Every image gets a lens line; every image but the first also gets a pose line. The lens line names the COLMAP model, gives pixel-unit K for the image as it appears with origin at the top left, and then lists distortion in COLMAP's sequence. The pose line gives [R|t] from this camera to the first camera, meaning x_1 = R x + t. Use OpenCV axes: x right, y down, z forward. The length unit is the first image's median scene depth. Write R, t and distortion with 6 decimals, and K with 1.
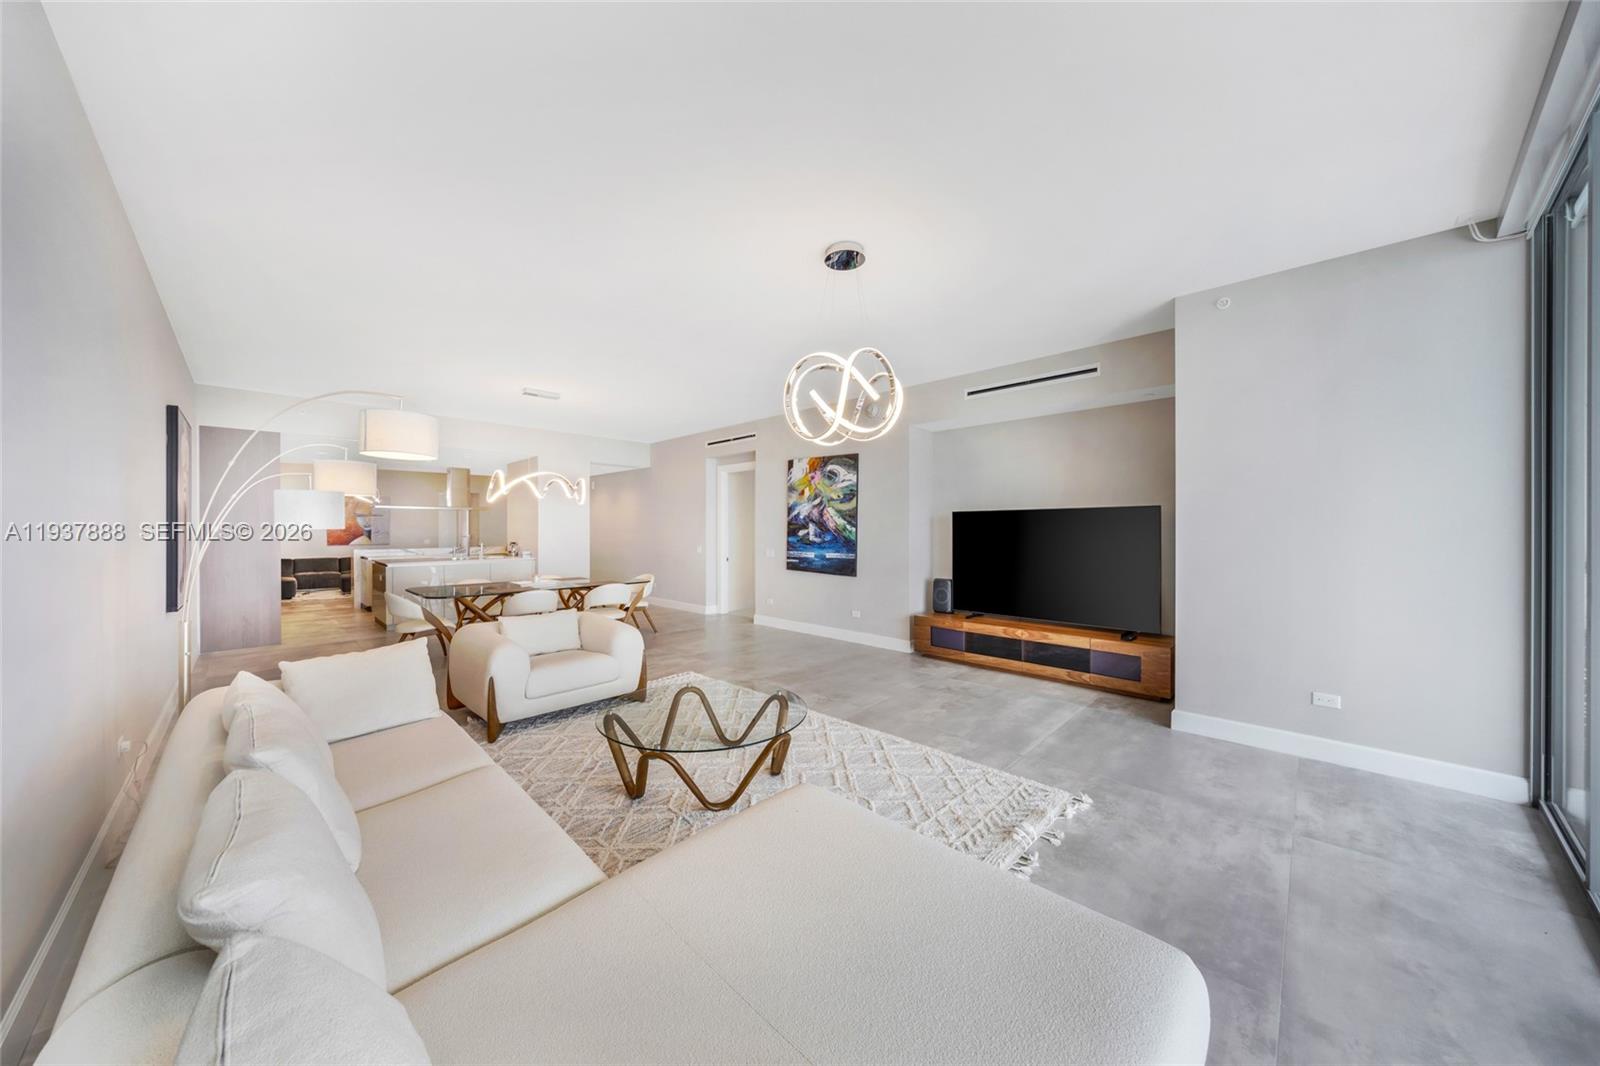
lens RADIAL K [[541.3, 0, 804.7], [0, 541.3, 526.2], [0, 0, 1]] dist [0.007268, 0.000049]
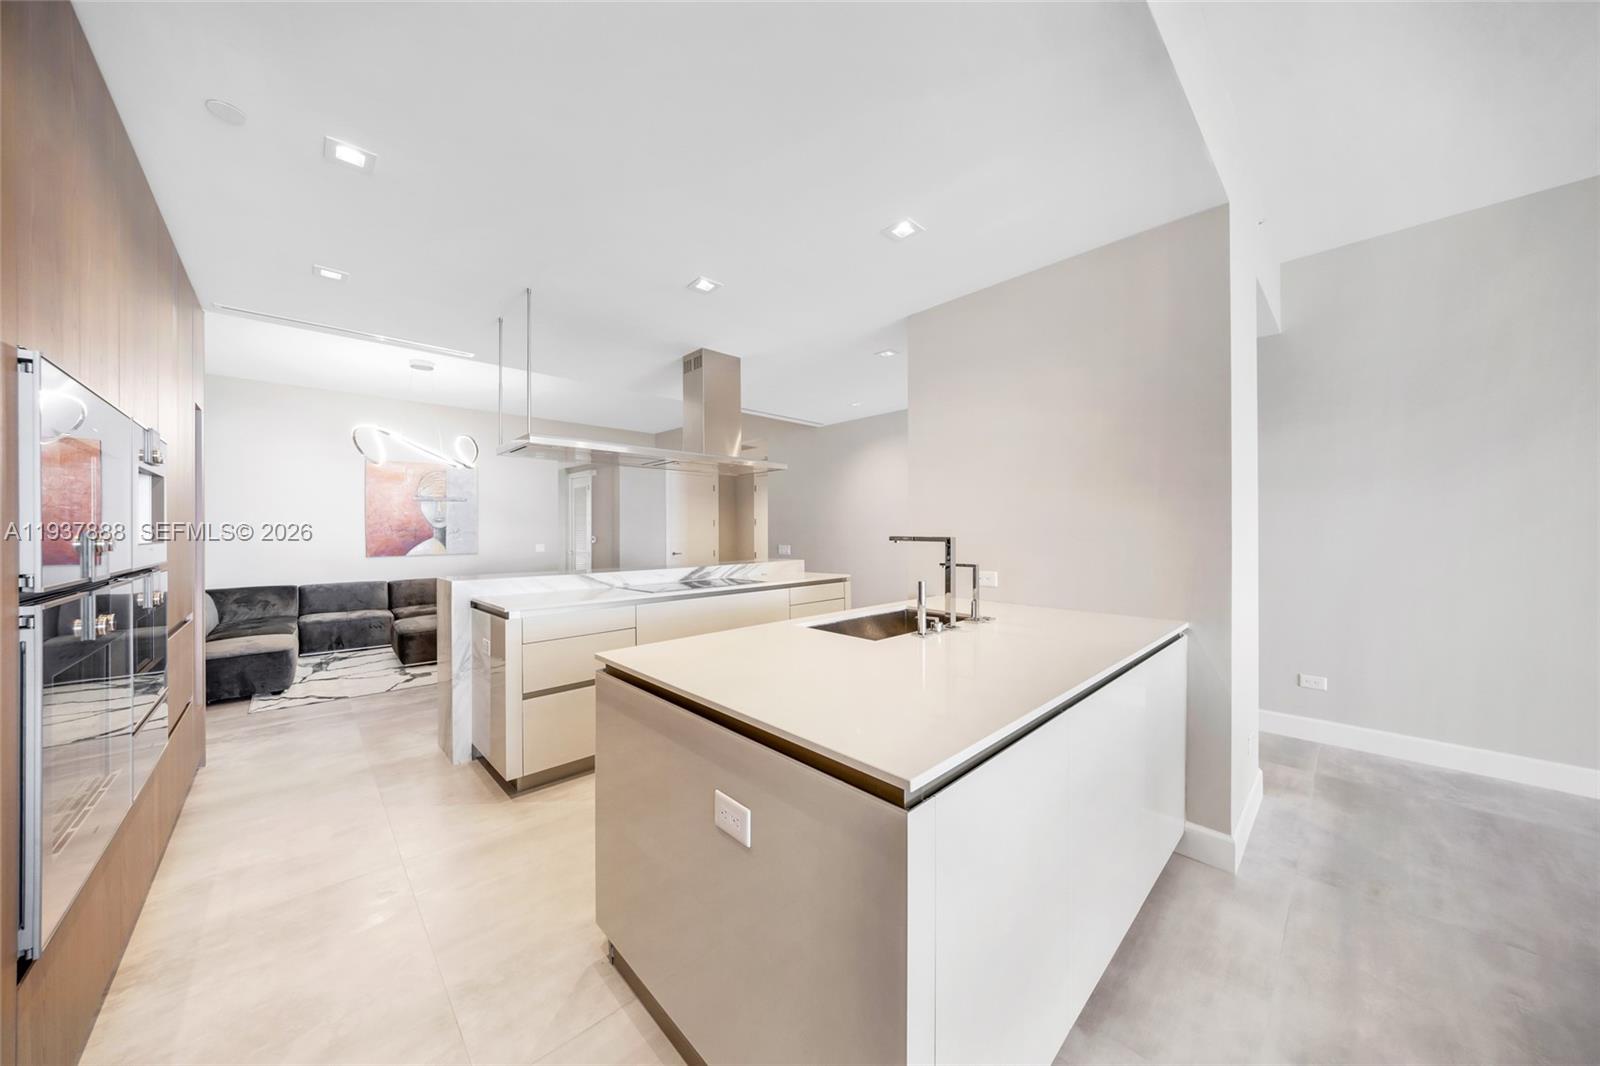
lens RADIAL K [[541.3, 0, 804.1], [0, 541.3, 531.9], [0, 0, 1]] dist [0.007268, 0.000049]
pose [[0.999617, 0.000077, -0.027658, -0.775959], [-0.000115, 0.999999, -0.001381, 0.021356], [0.027658, 0.001383, 0.999616, 0.861855]]
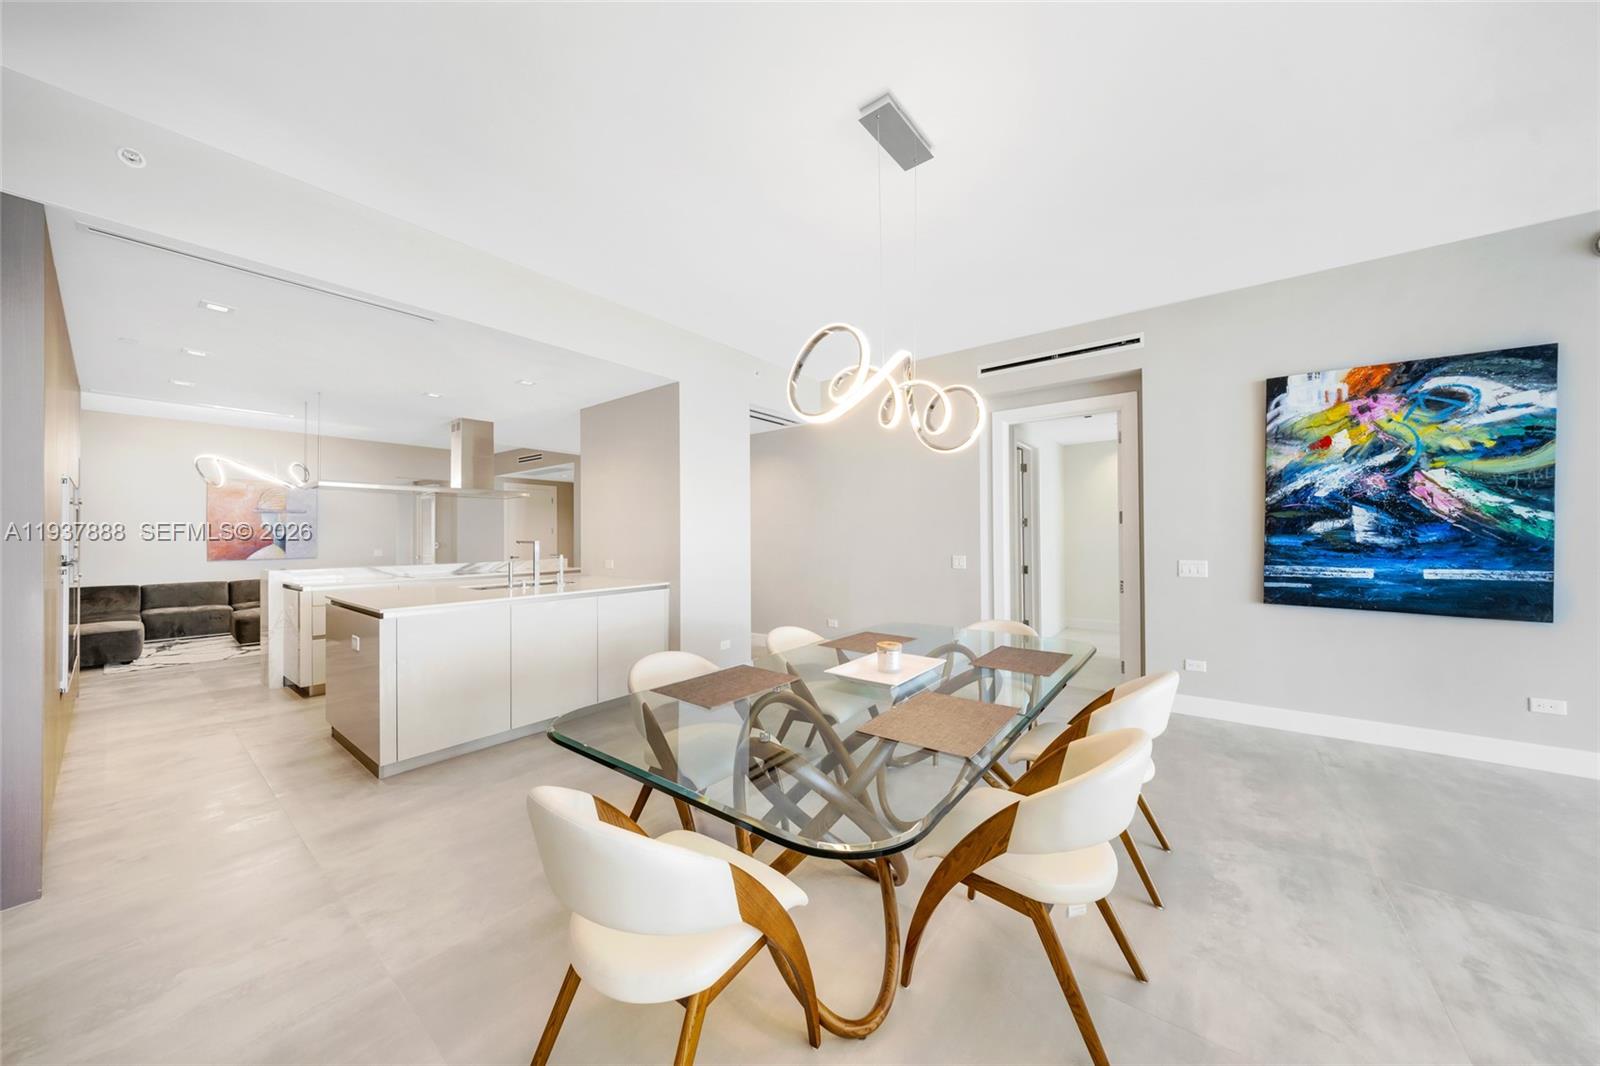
lens RADIAL K [[541.3, 0, 793.8], [0, 541.3, 533.9], [0, 0, 1]] dist [0.007268, 0.000049]
pose [[0.993690, -0.000986, 0.112160, -0.526892], [0.002082, 0.999951, -0.009658, 0.022413], [-0.112145, 0.009830, 0.993643, 0.576606]]
